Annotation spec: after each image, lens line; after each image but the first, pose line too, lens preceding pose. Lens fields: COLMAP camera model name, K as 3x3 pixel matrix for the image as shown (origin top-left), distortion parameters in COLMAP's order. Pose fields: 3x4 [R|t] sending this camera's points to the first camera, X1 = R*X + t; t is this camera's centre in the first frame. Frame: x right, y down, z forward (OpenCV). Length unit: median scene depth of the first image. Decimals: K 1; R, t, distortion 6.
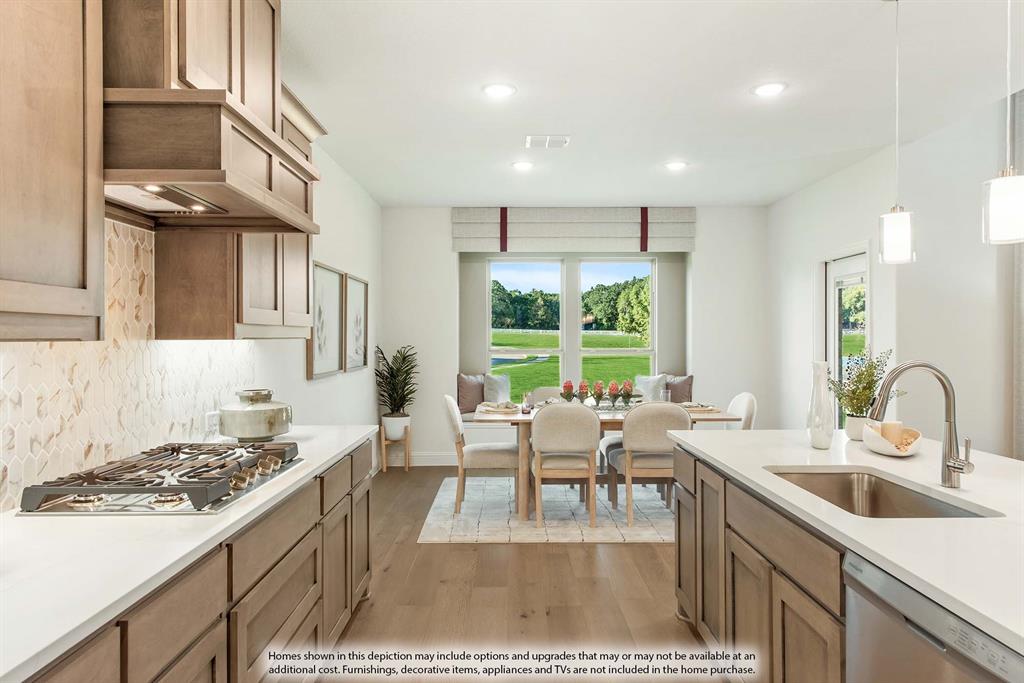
lens RADIAL K [[654.2, 0, 522.0], [0, 654.2, 339.5], [0, 0, 1]] dist [0.035335, -0.007895]
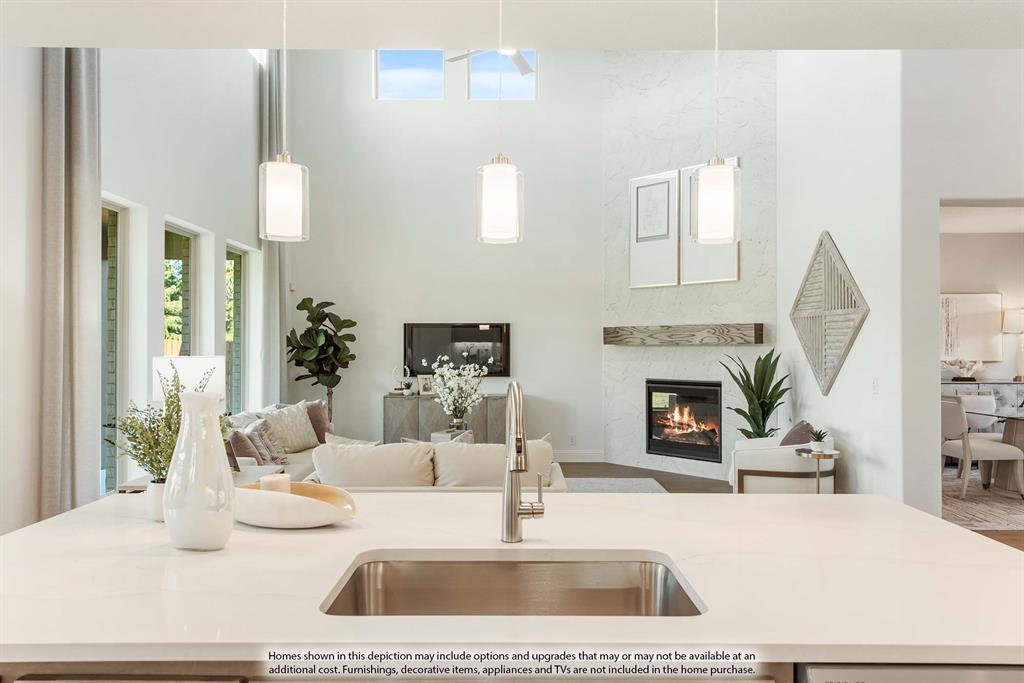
lens RADIAL K [[683.2, 0, 510.4], [0, 683.2, 342.7], [0, 0, 1]] dist [0.047740, -0.002442]
pose [[0.015342, 0.012006, 0.999810, -0.051631], [-0.000013, 0.999928, -0.012007, -0.001114], [-0.999882, 0.000171, 0.015341, 0.291665]]
